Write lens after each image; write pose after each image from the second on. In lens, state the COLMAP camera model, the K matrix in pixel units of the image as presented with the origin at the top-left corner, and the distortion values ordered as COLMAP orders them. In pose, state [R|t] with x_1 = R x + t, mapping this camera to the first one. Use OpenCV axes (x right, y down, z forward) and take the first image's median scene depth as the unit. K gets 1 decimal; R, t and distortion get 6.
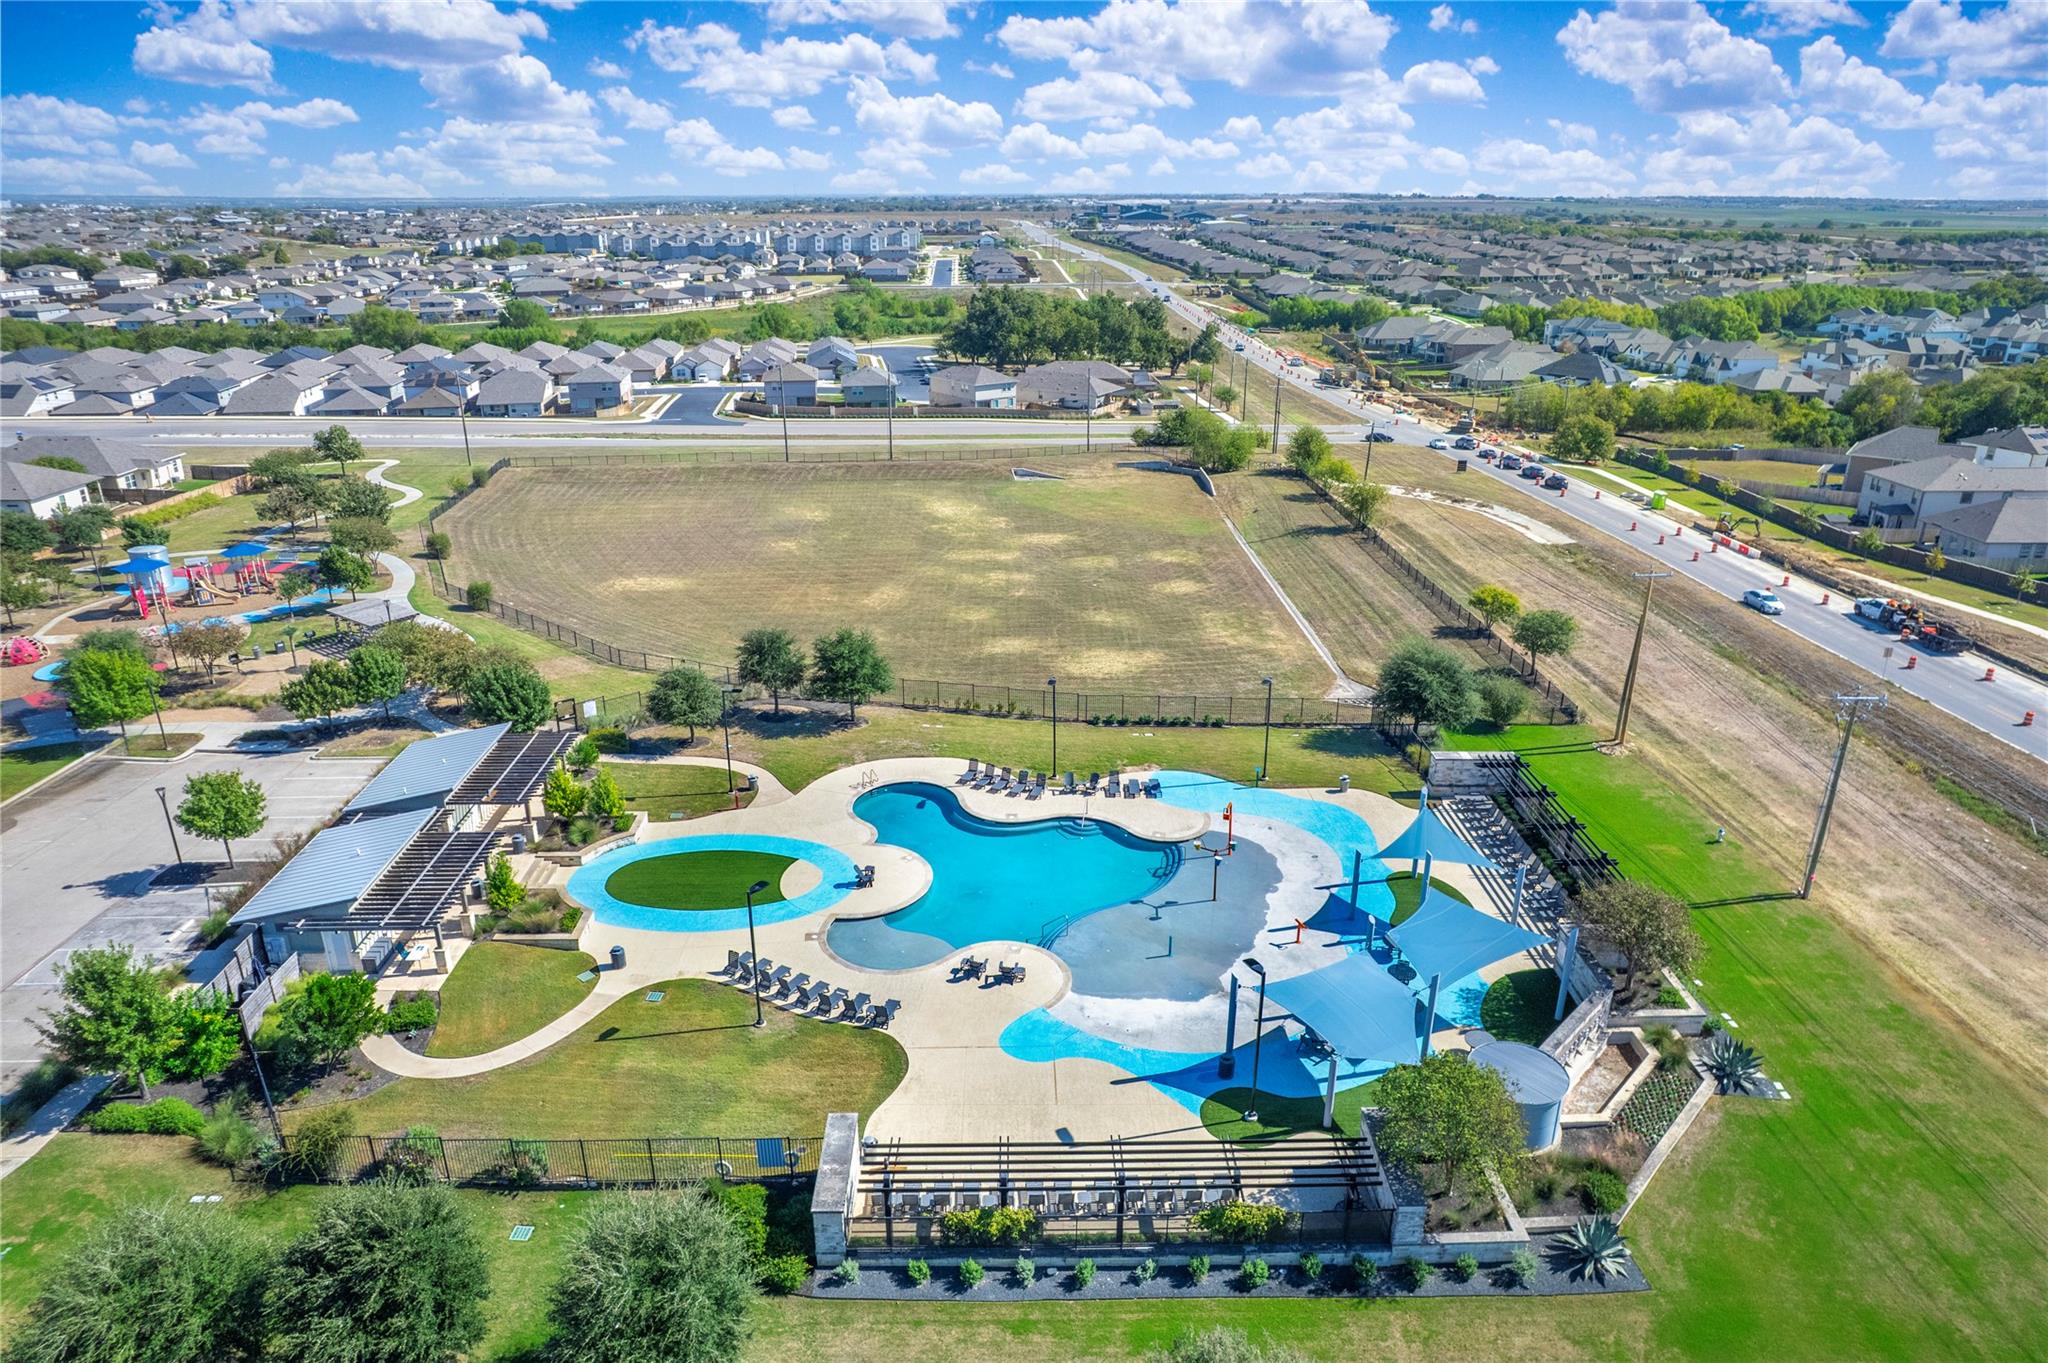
lens RADIAL K [[1307.0, 0, 1024.0], [0, 1307.0, 681.5], [0, 0, 1]] dist [-0.082217, 0.071006]
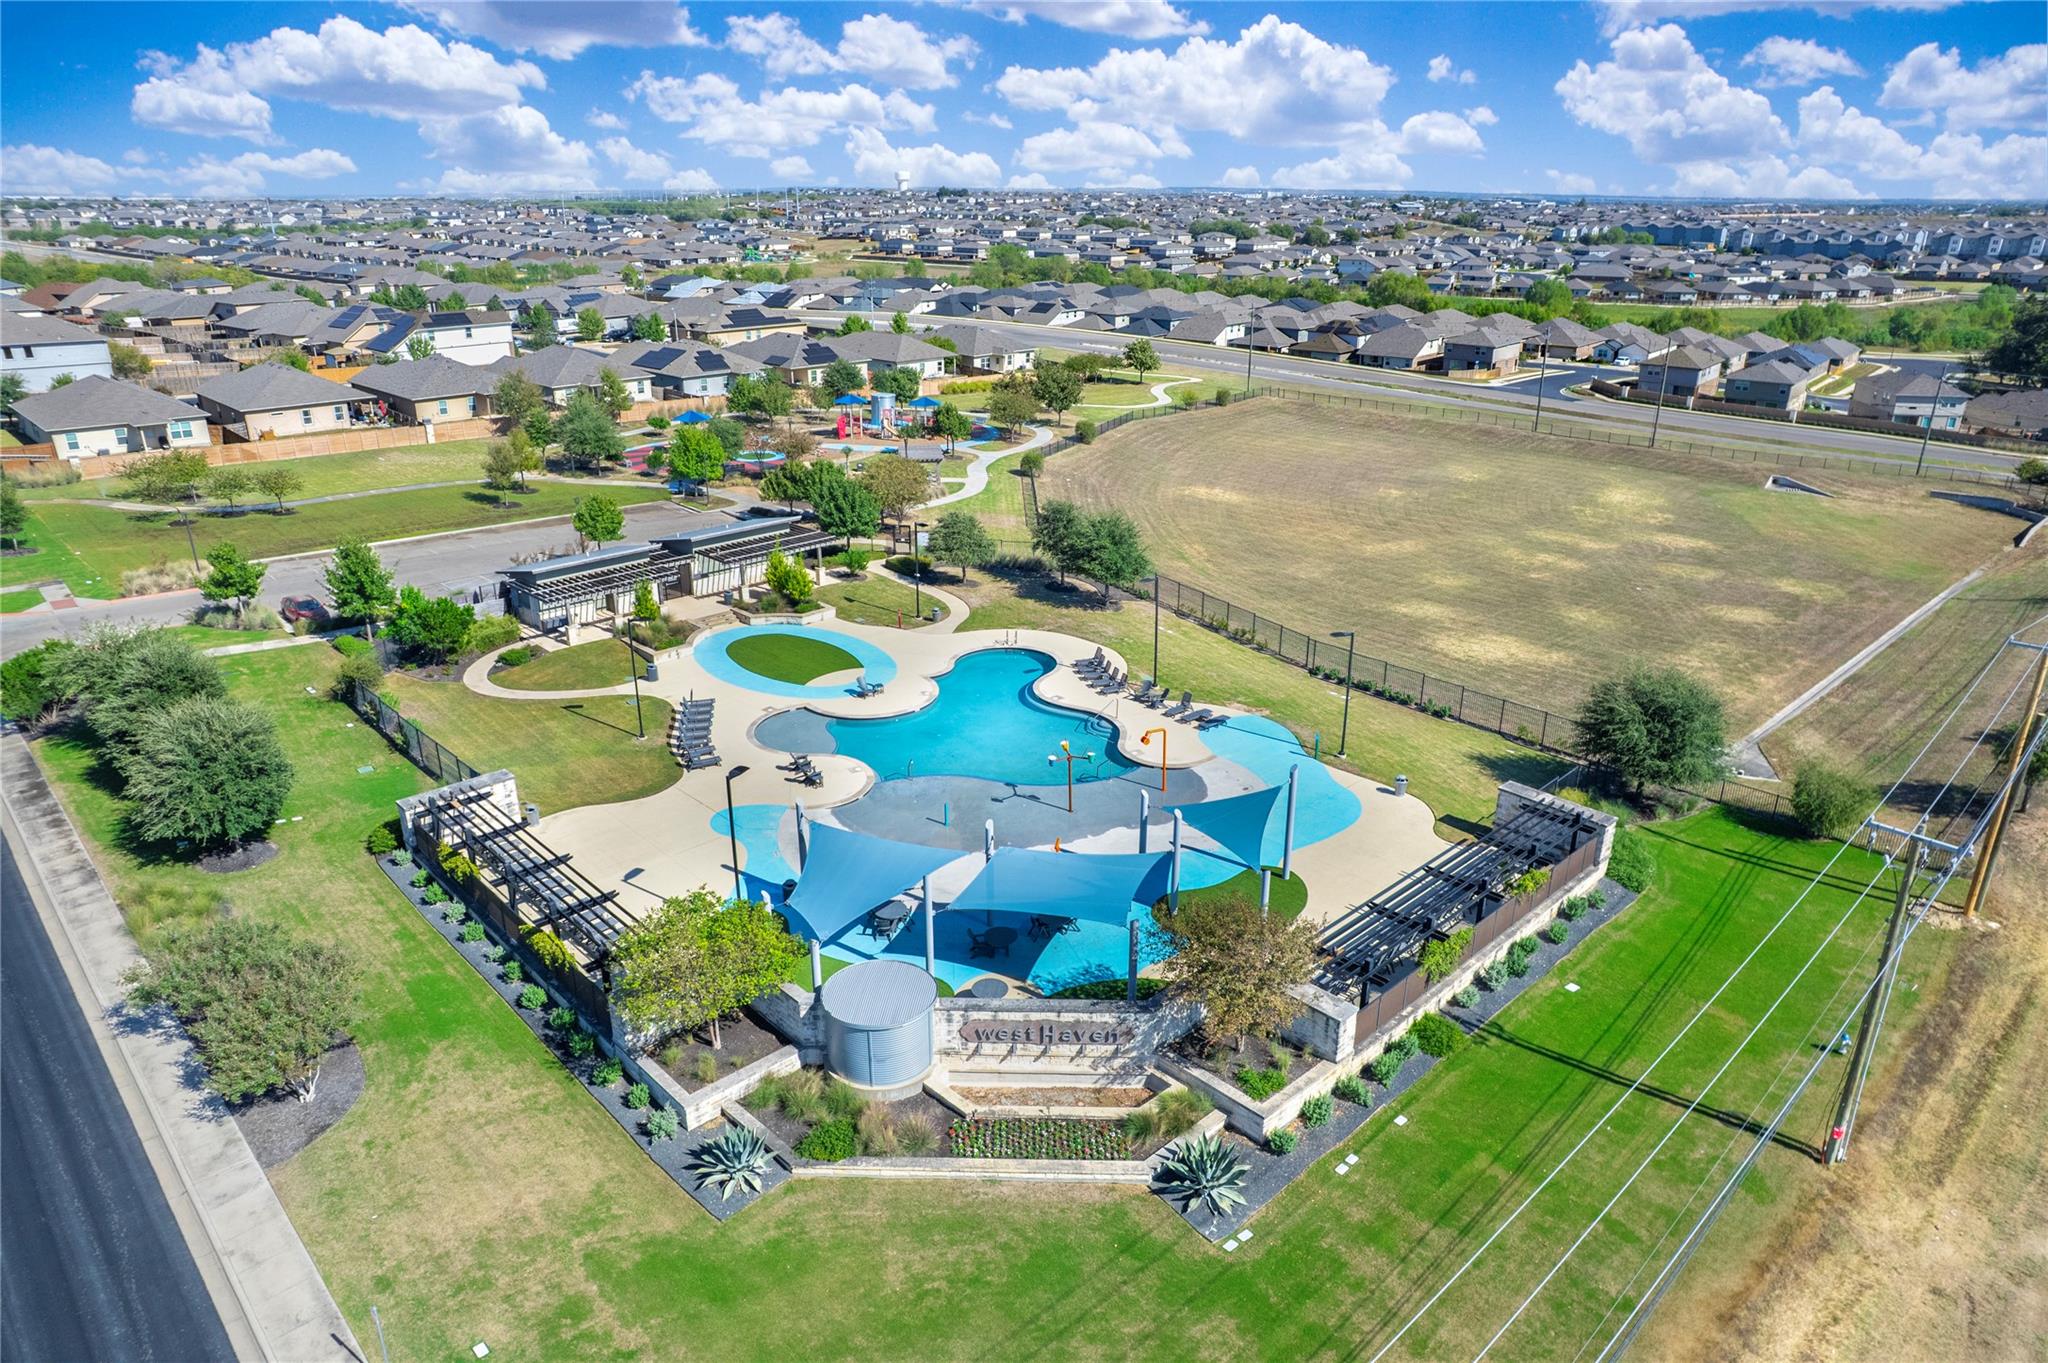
lens RADIAL K [[1307.0, 0, 1024.0], [0, 1307.0, 681.5], [0, 0, 1]] dist [-0.082217, 0.071006]
pose [[0.672736, 0.263545, -0.691354, 0.534527], [-0.262488, 0.958643, 0.110017, -0.008057], [0.691756, 0.107460, 0.714091, 0.232711]]
